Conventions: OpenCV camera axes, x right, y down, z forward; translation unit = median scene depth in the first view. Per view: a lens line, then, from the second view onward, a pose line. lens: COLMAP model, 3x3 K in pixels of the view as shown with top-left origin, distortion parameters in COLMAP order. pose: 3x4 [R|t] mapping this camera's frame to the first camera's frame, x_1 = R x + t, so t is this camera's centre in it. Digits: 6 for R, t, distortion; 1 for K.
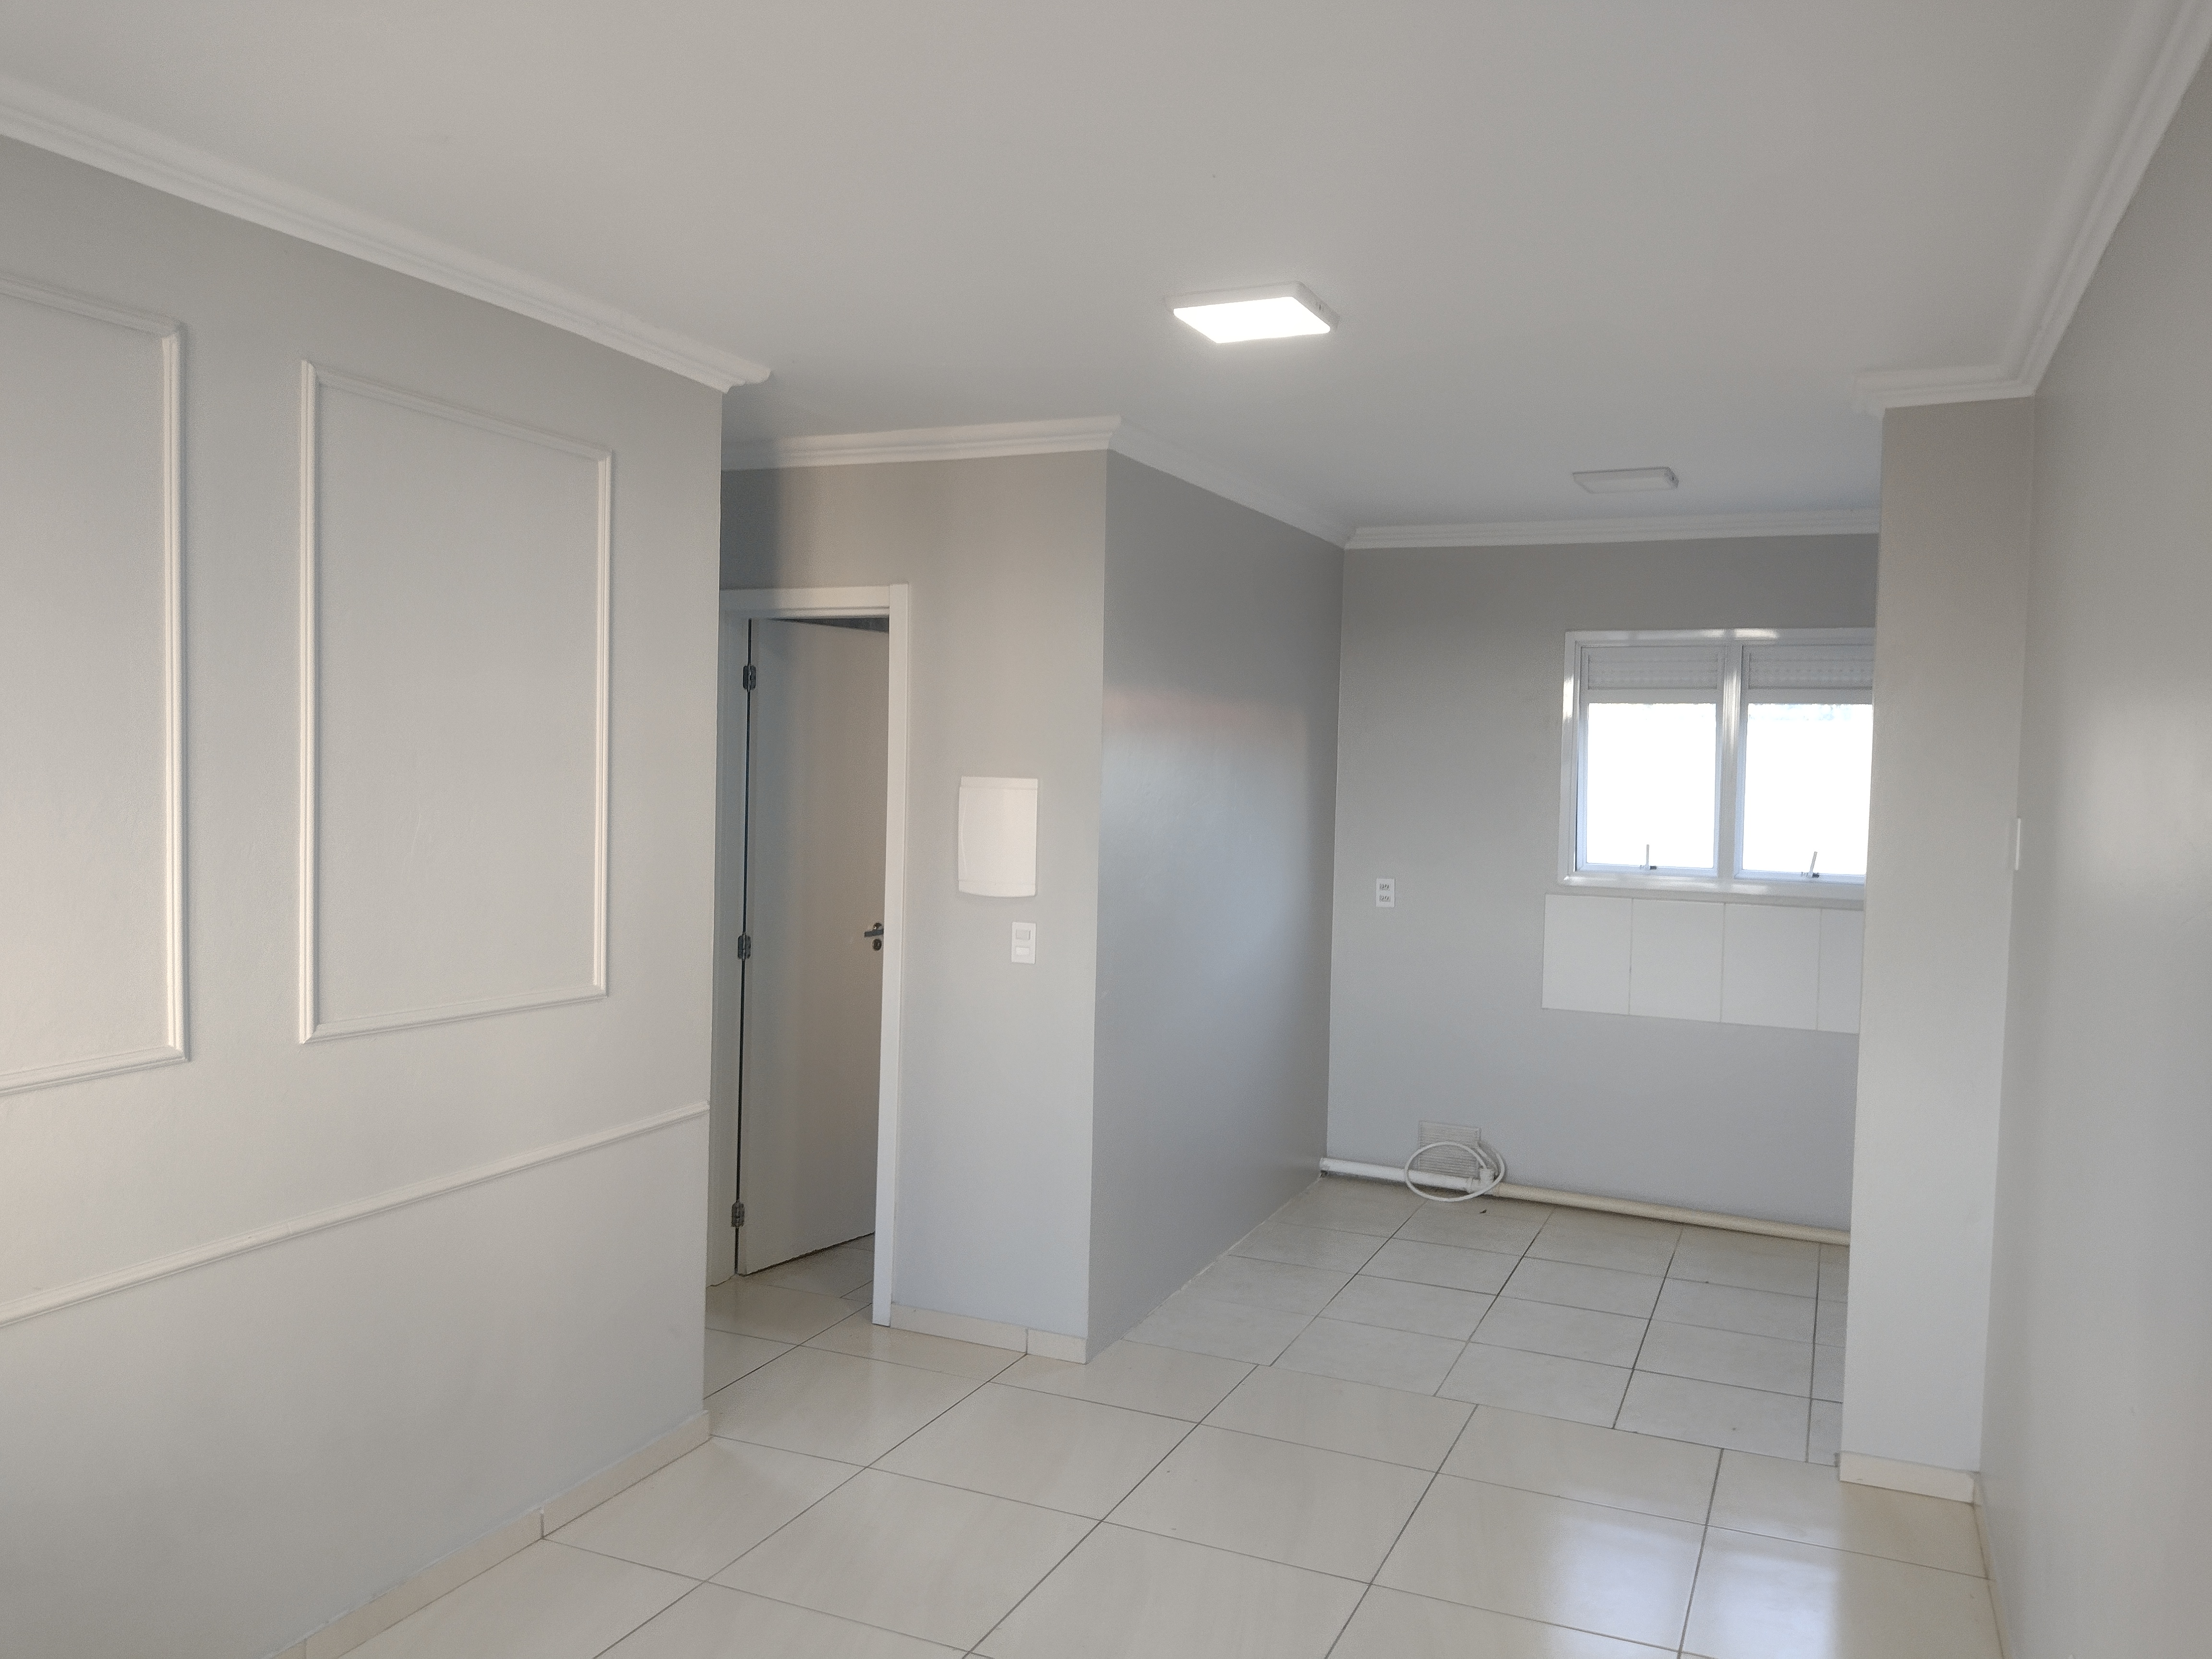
lens RADIAL K [[1654.4, 0, 1095.0], [0, 1654.4, 800.1], [0, 0, 1]] dist [0.087045, -0.161370]
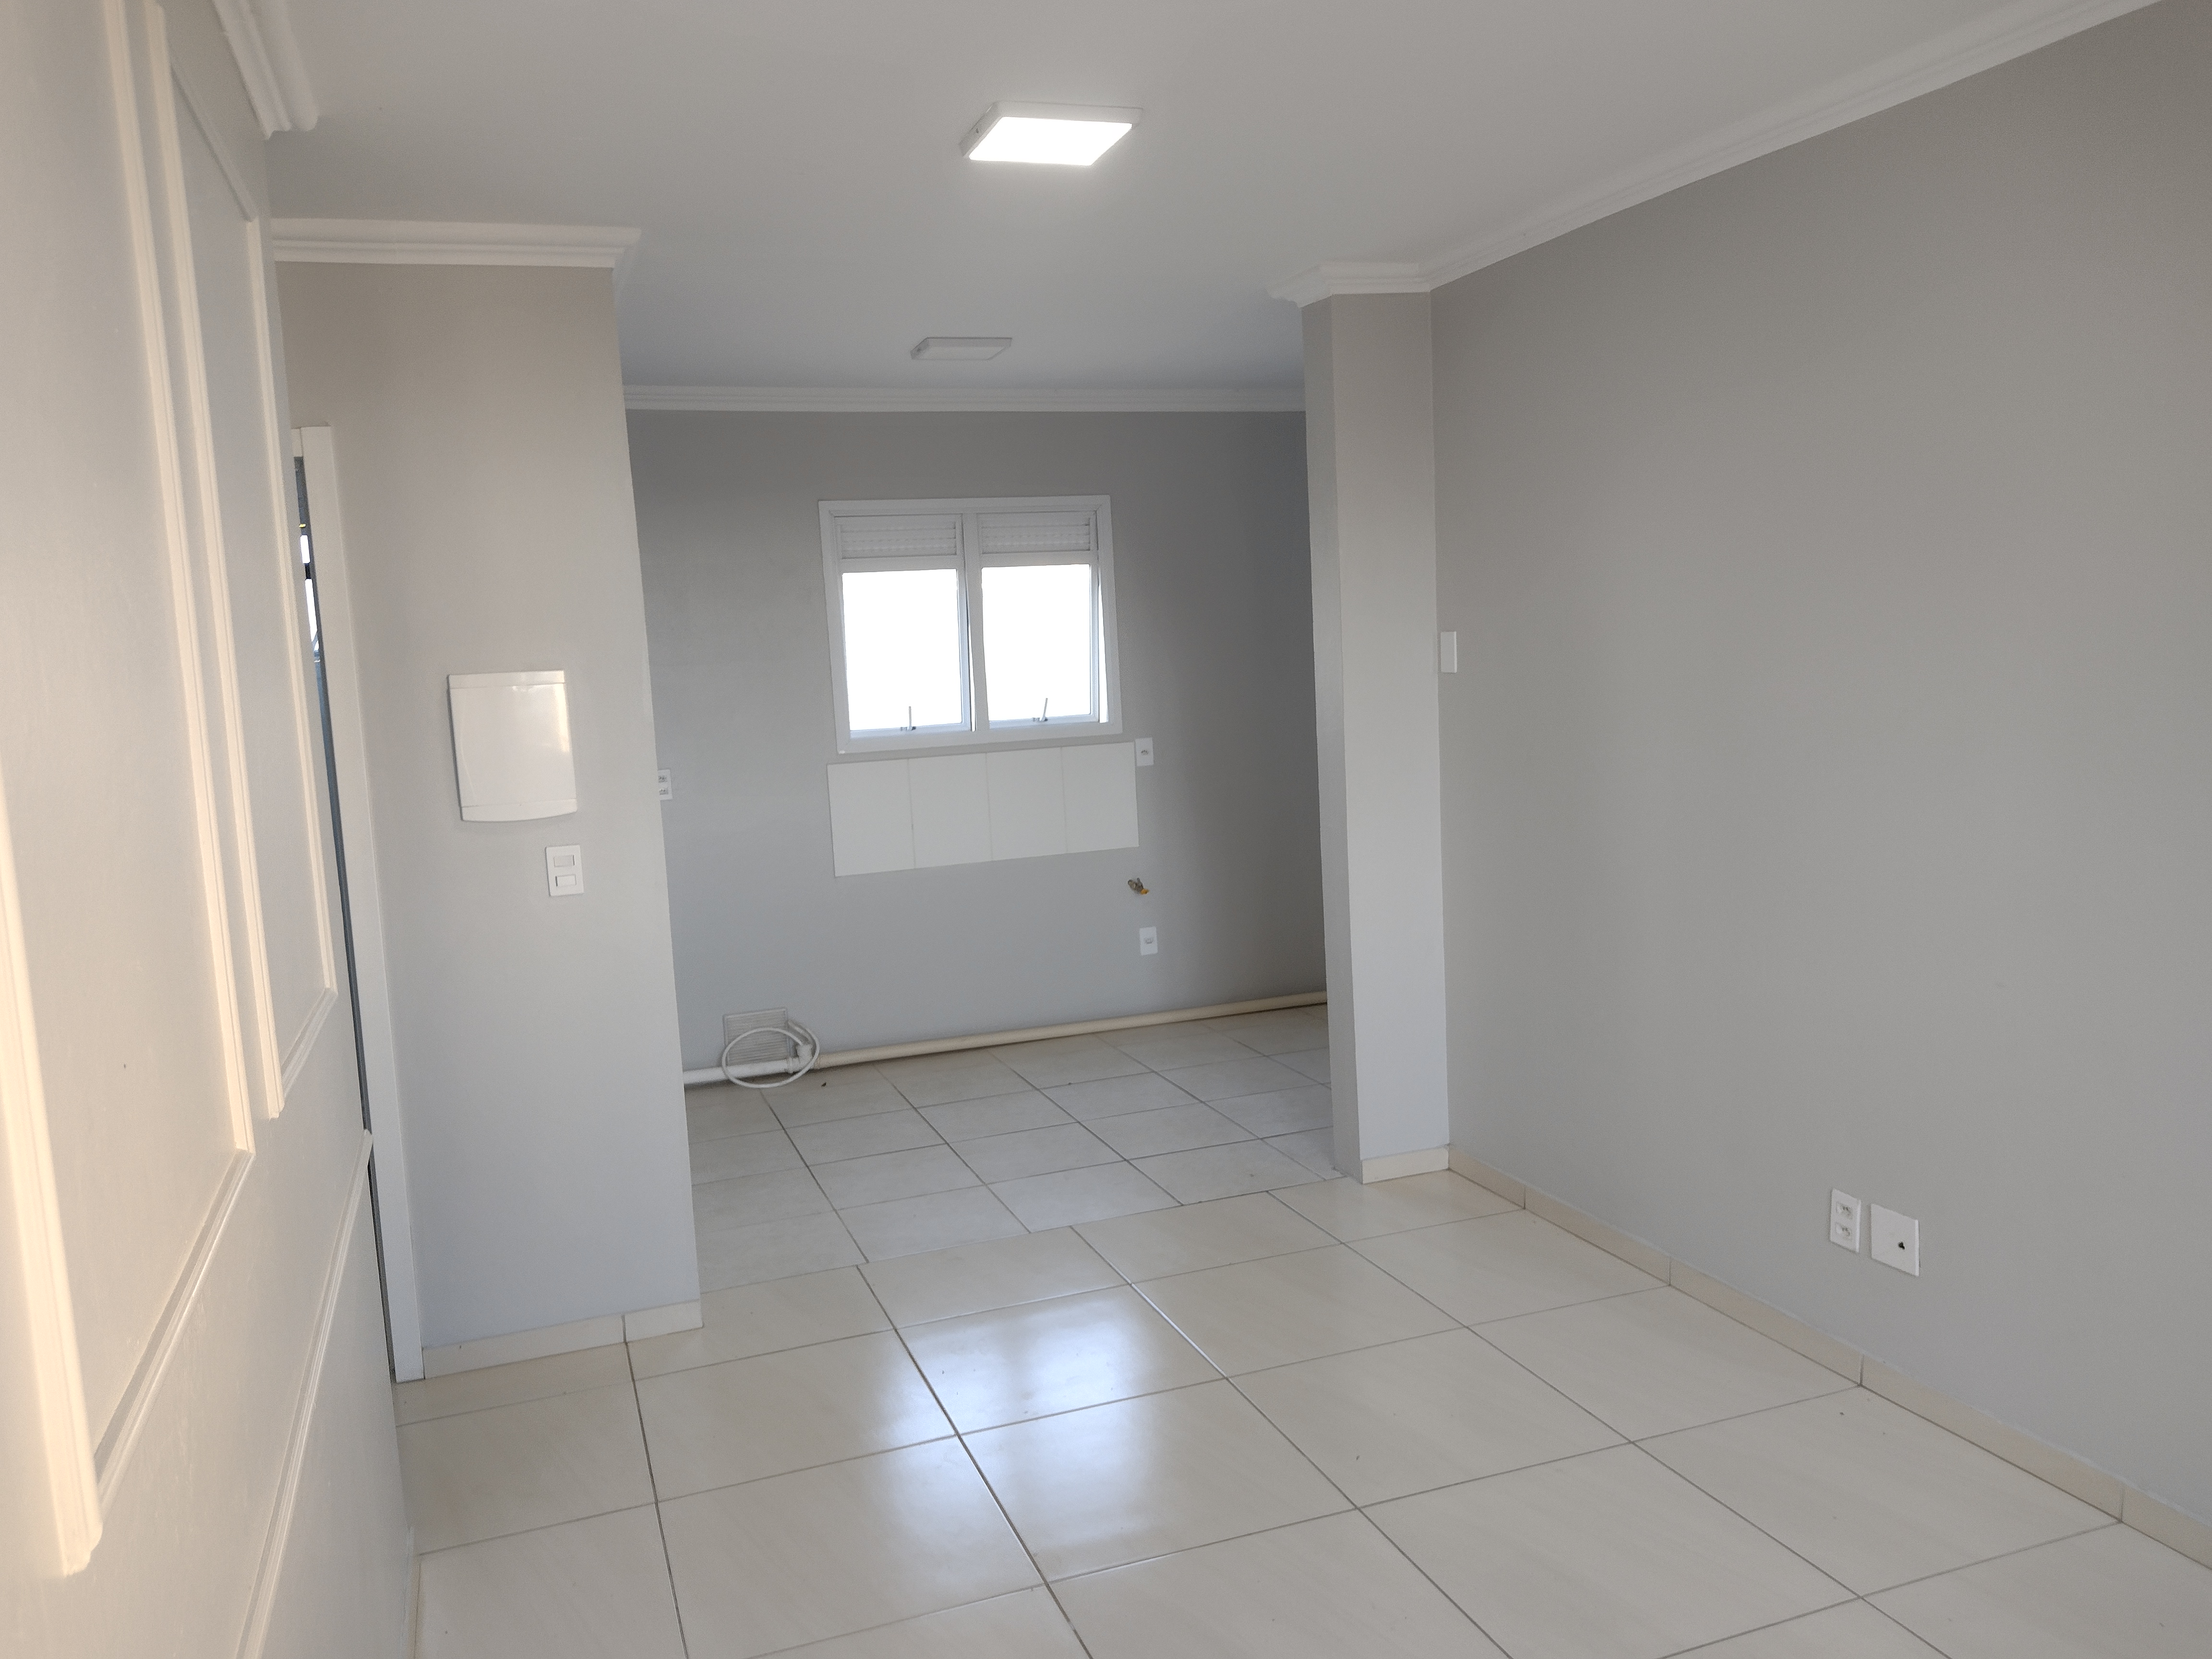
lens RADIAL K [[1681.0, 0, 1108.4], [0, 1681.0, 816.4], [0, 0, 1]] dist [0.077127, -0.161589]
pose [[0.704926, -0.133743, 0.696557, -0.340156], [0.085708, 0.990927, 0.103526, -0.003703], [-0.704083, -0.013278, 0.709993, 0.164420]]
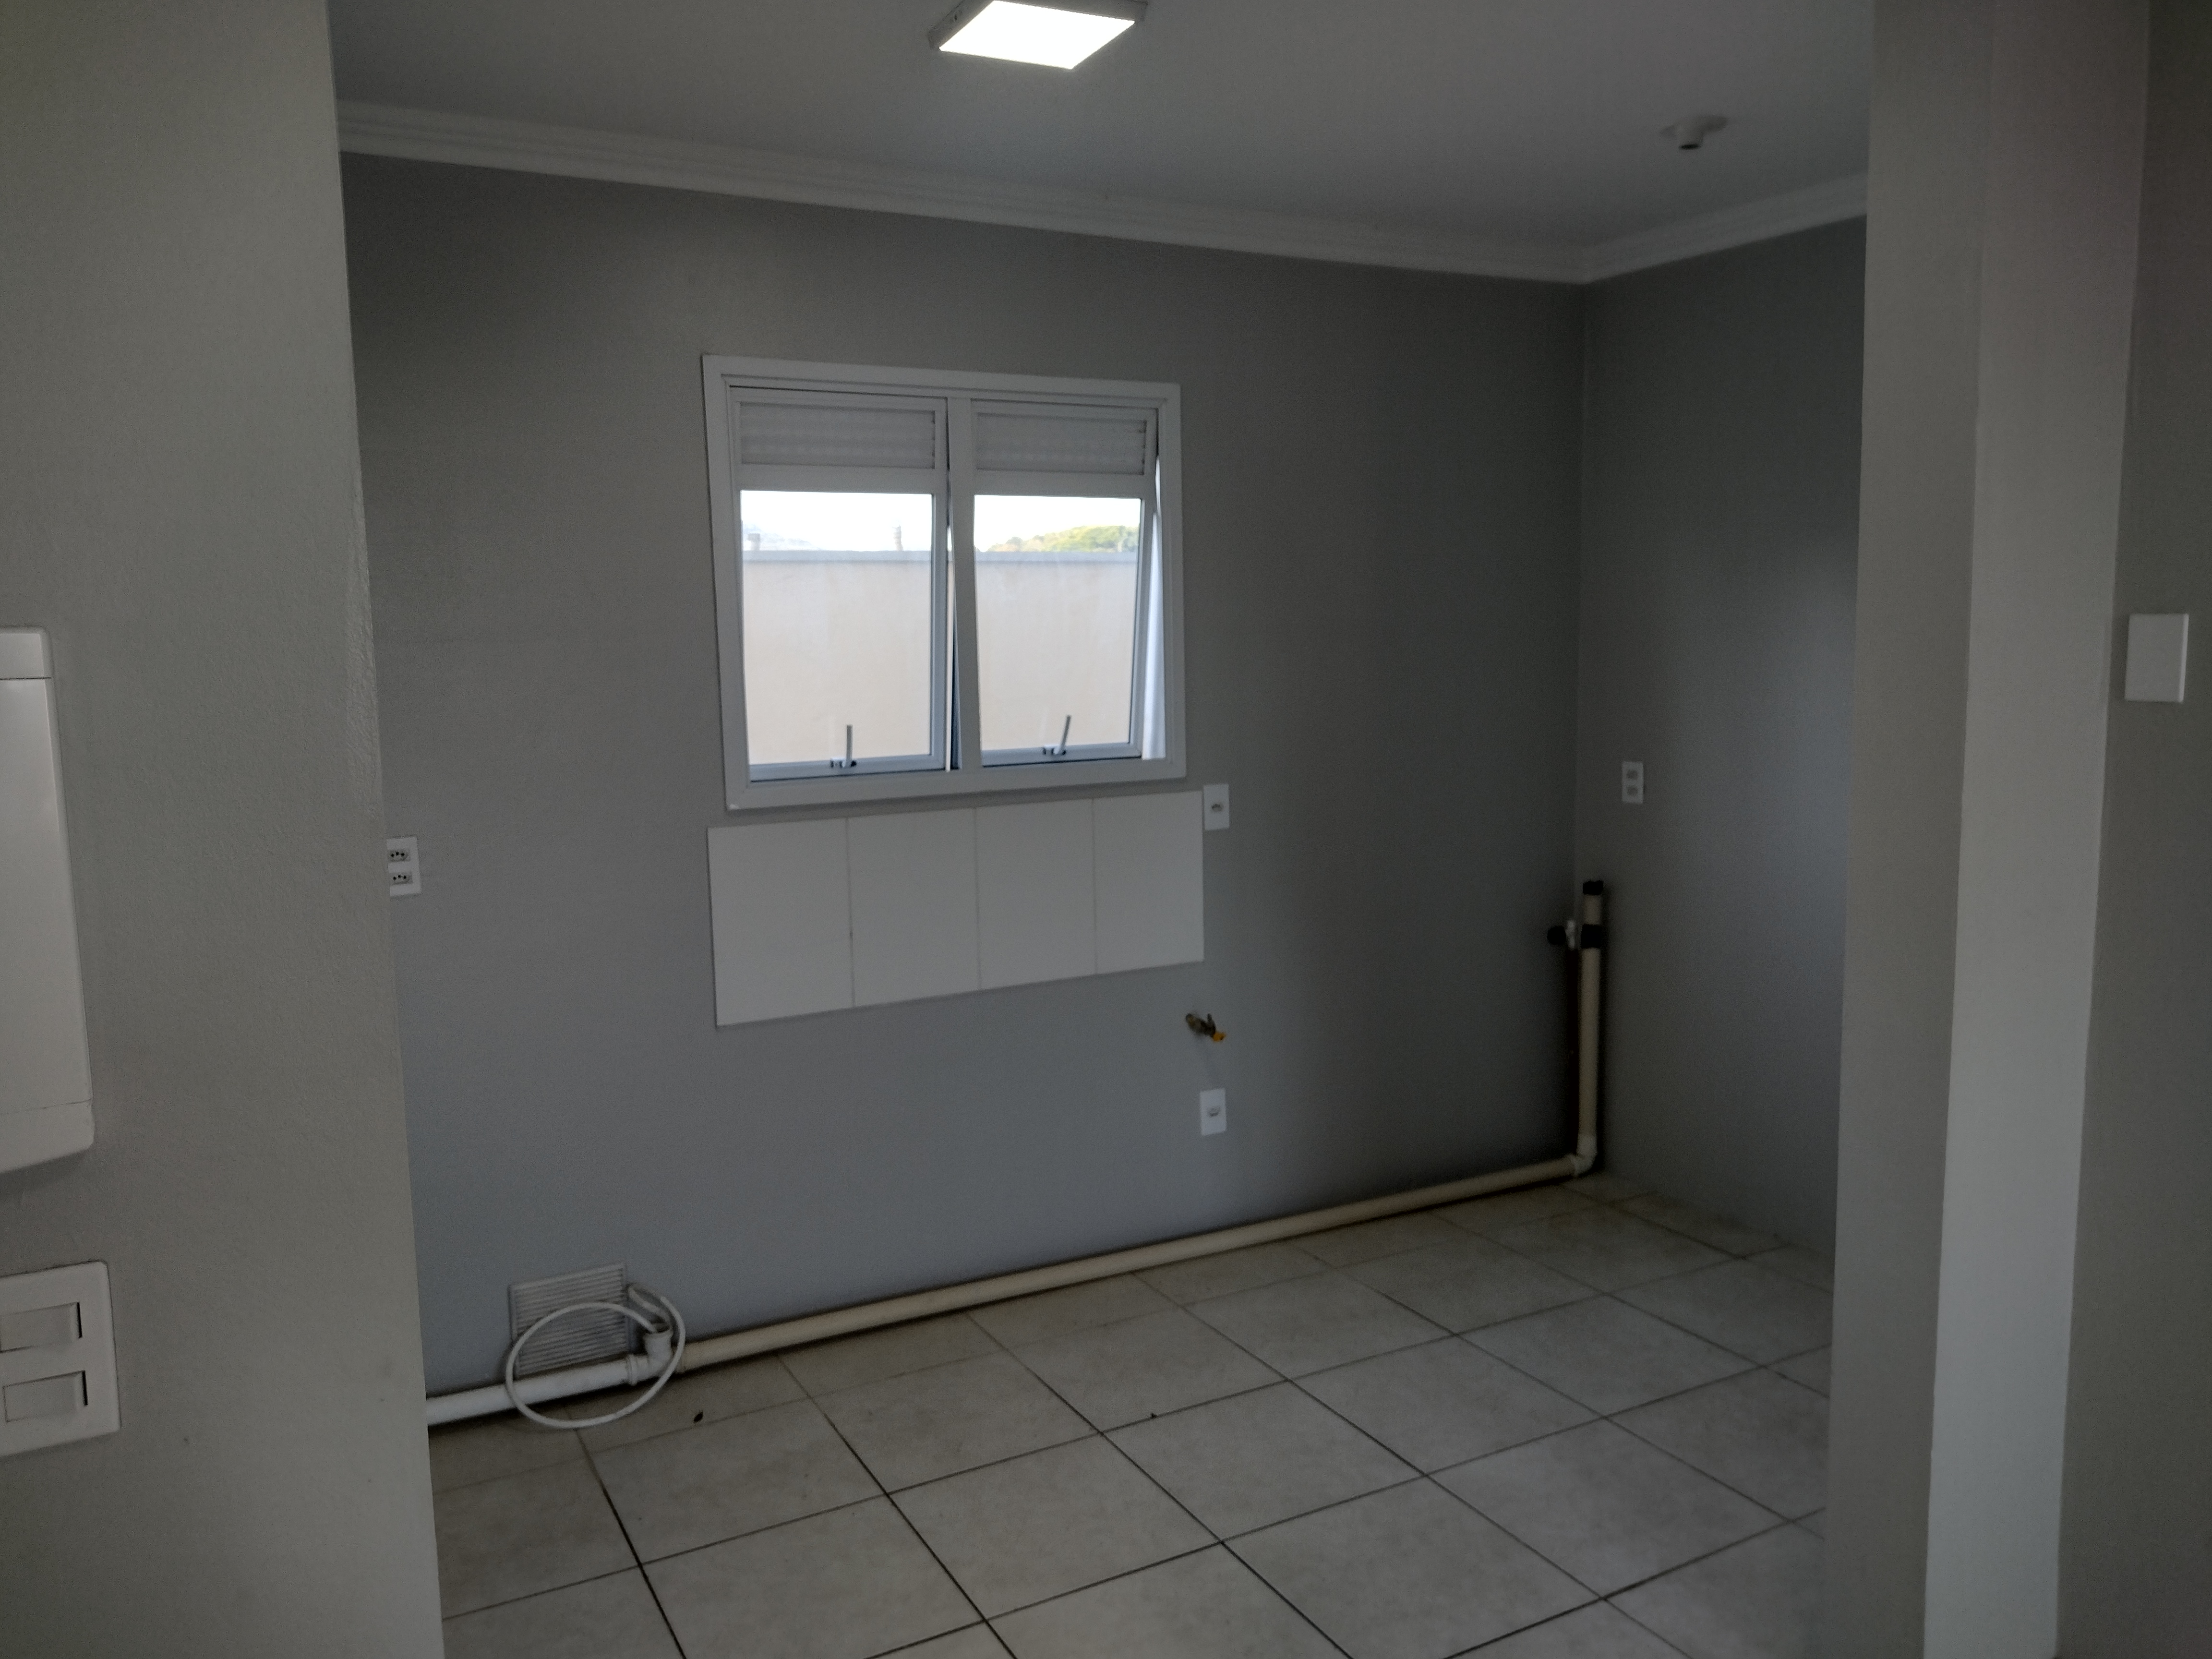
lens RADIAL K [[1653.6, 0, 1061.3], [0, 1653.6, 809.1], [0, 0, 1]] dist [0.037798, -0.000617]
pose [[0.604448, -0.126504, 0.786536, -0.103569], [0.048949, 0.991344, 0.121828, -0.013264], [-0.795139, -0.035138, 0.605408, 0.593356]]
